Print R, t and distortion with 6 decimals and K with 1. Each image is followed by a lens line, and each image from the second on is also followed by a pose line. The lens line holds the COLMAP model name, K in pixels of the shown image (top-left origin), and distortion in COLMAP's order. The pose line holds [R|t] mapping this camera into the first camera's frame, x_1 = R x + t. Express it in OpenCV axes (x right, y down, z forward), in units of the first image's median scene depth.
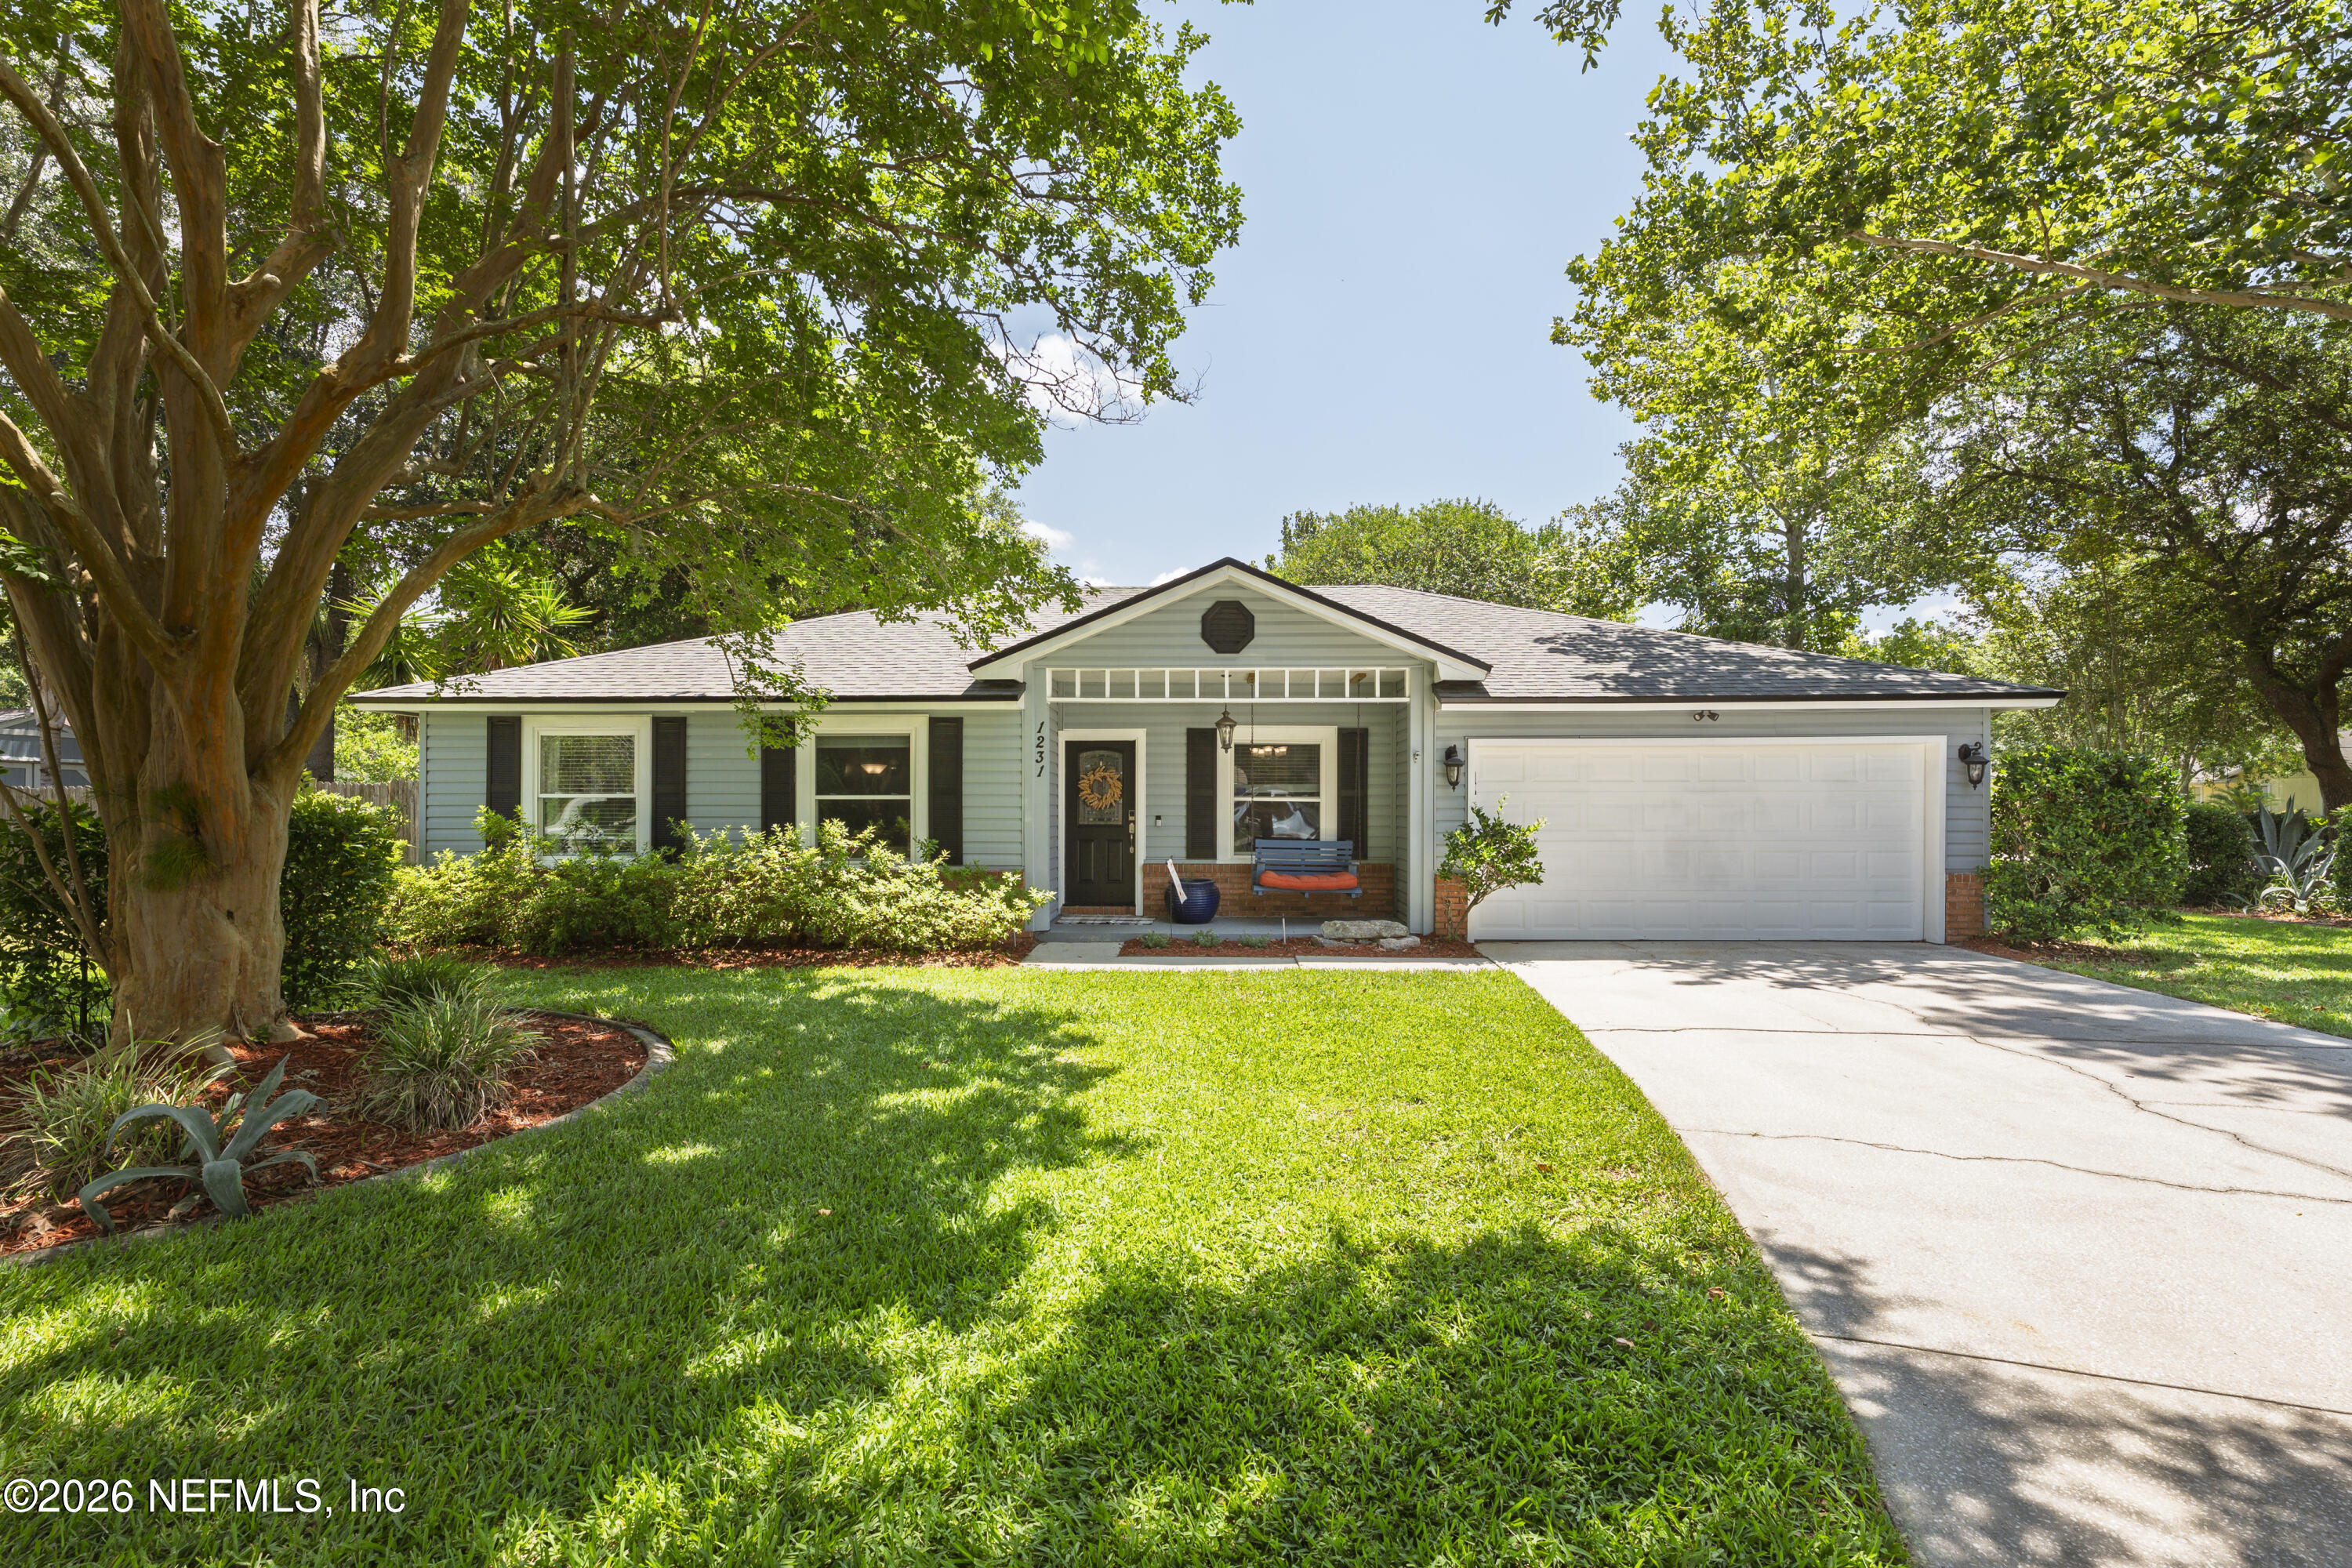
lens RADIAL K [[1002.1, 0, 1176.3], [0, 1002.1, 789.0], [0, 0, 1]] dist [0.001034, 0.000527]
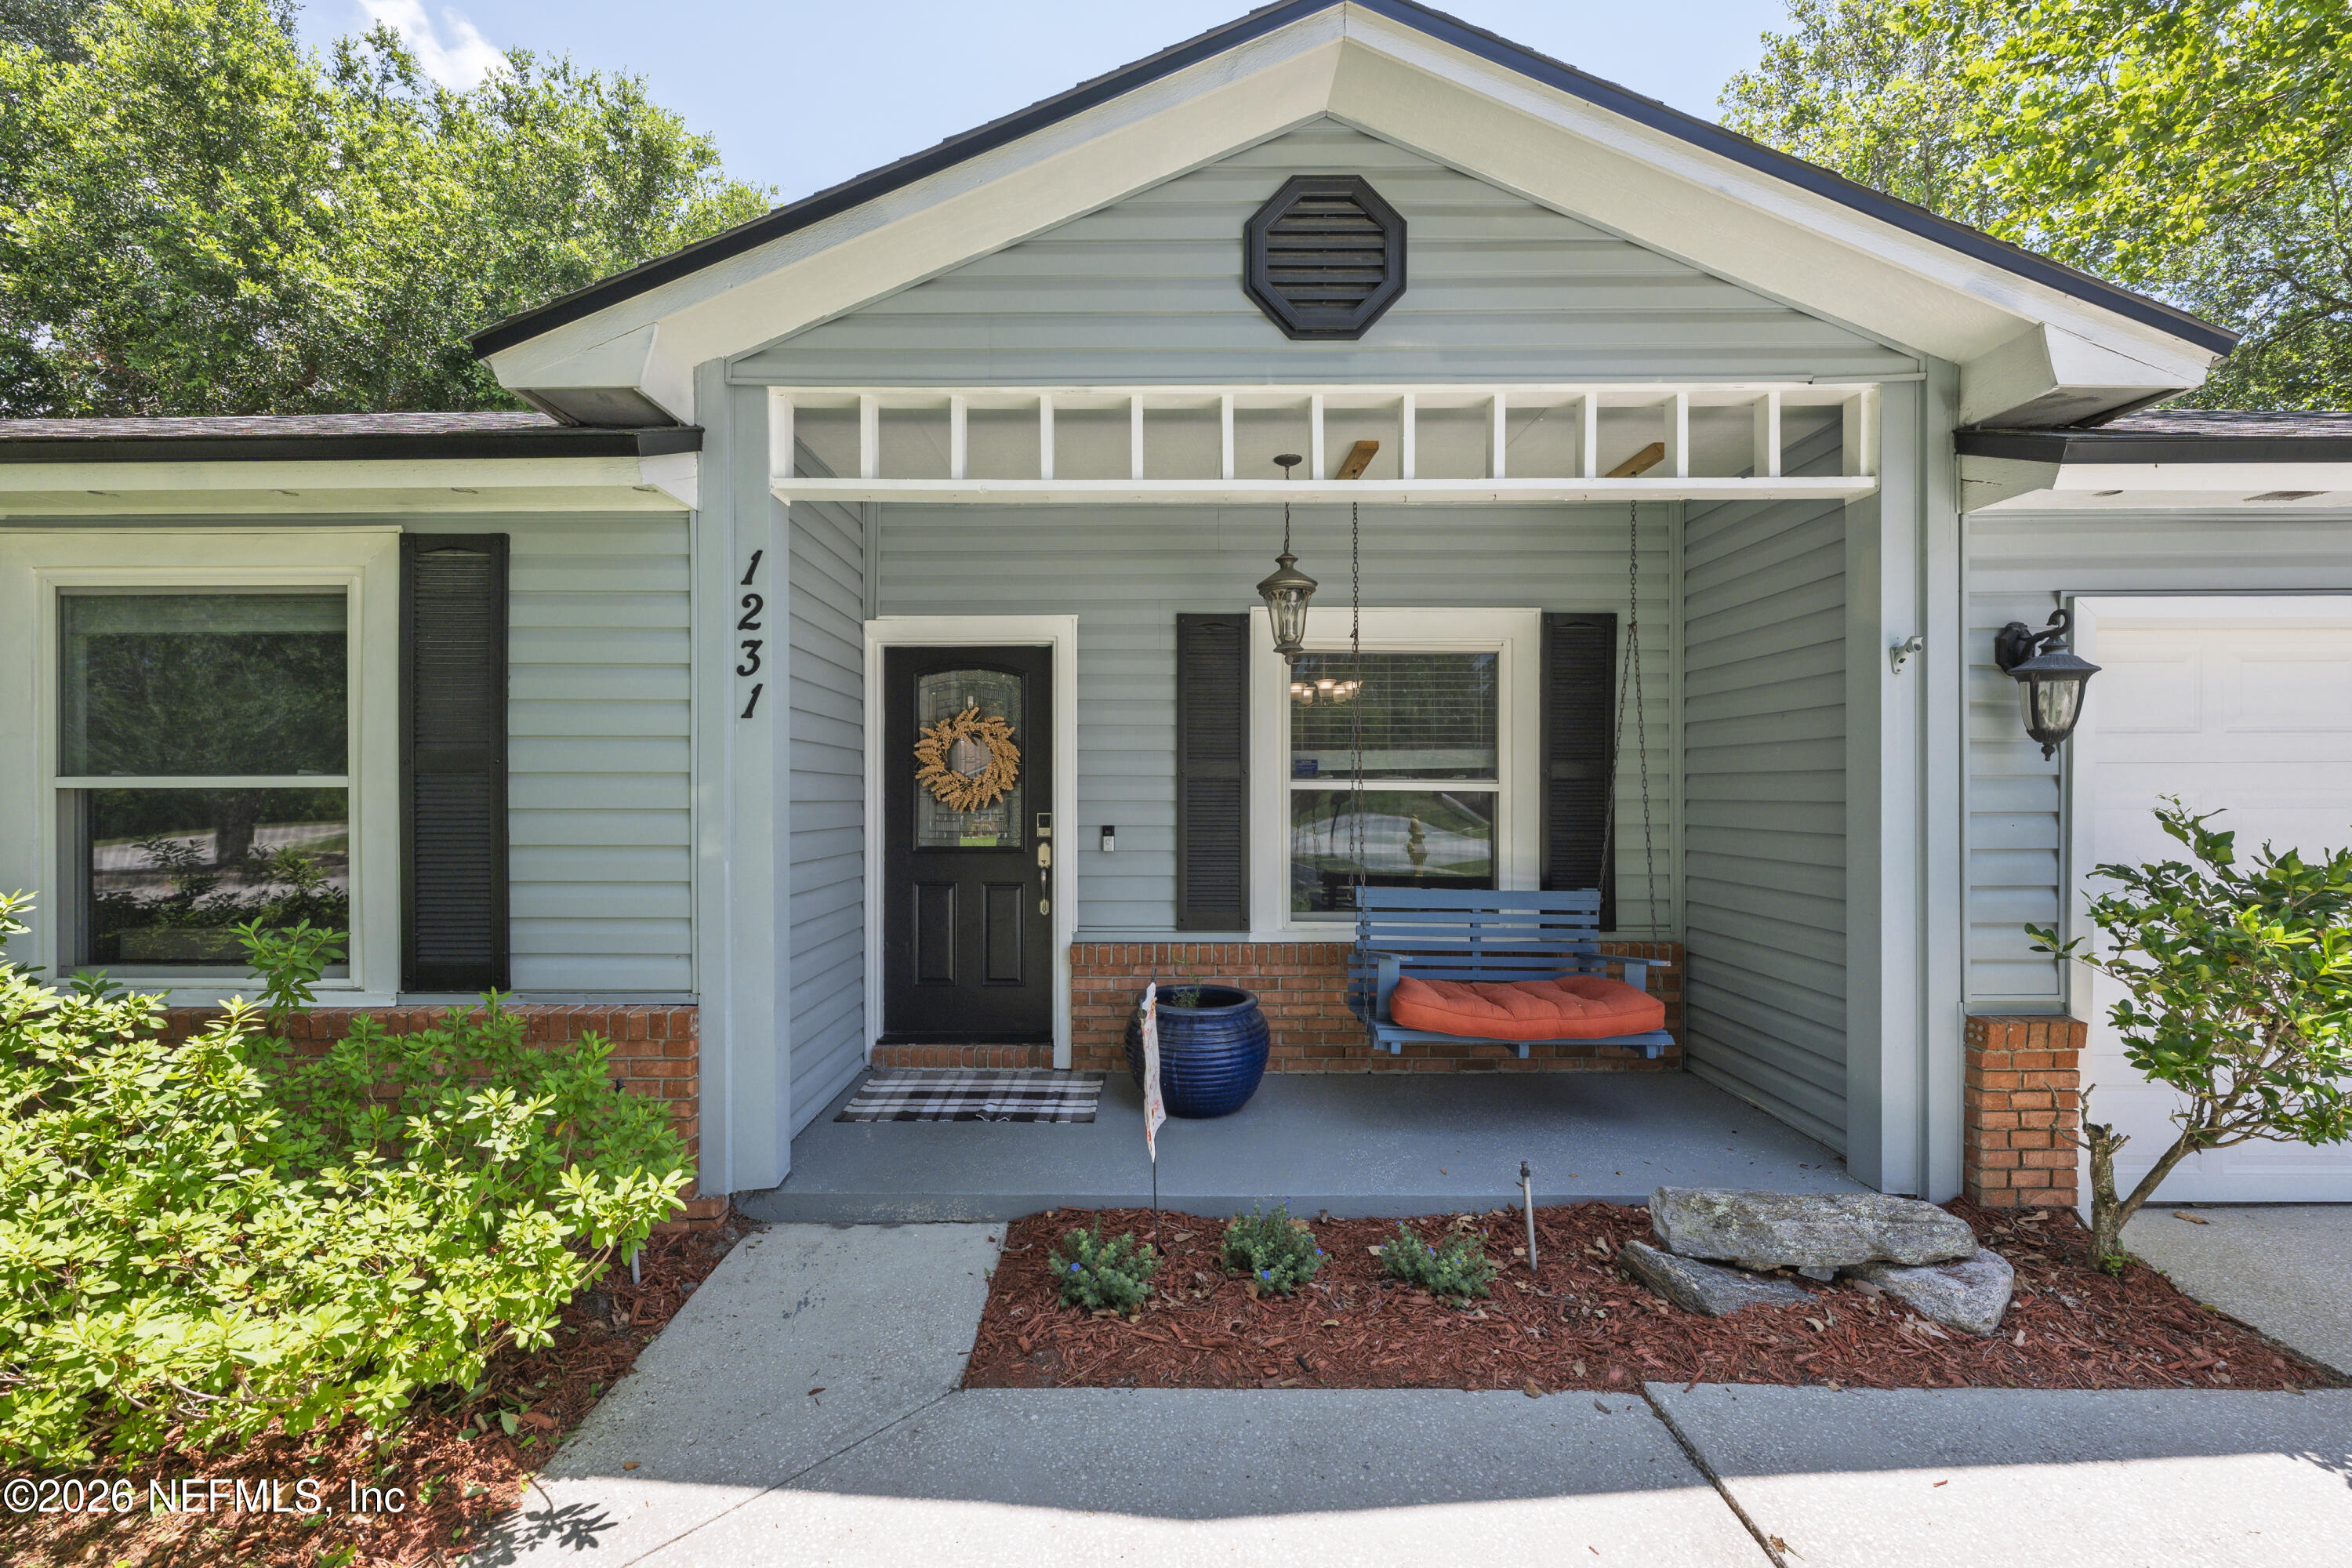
lens RADIAL K [[1002.1, 0, 1169.6], [0, 1002.1, 777.8], [0, 0, 1]] dist [0.001034, 0.000527]
pose [[0.998627, -0.002666, 0.052311, -0.014439], [0.002605, 0.999996, 0.001228, 0.006521], [-0.052314, -0.001090, 0.998630, 0.598881]]
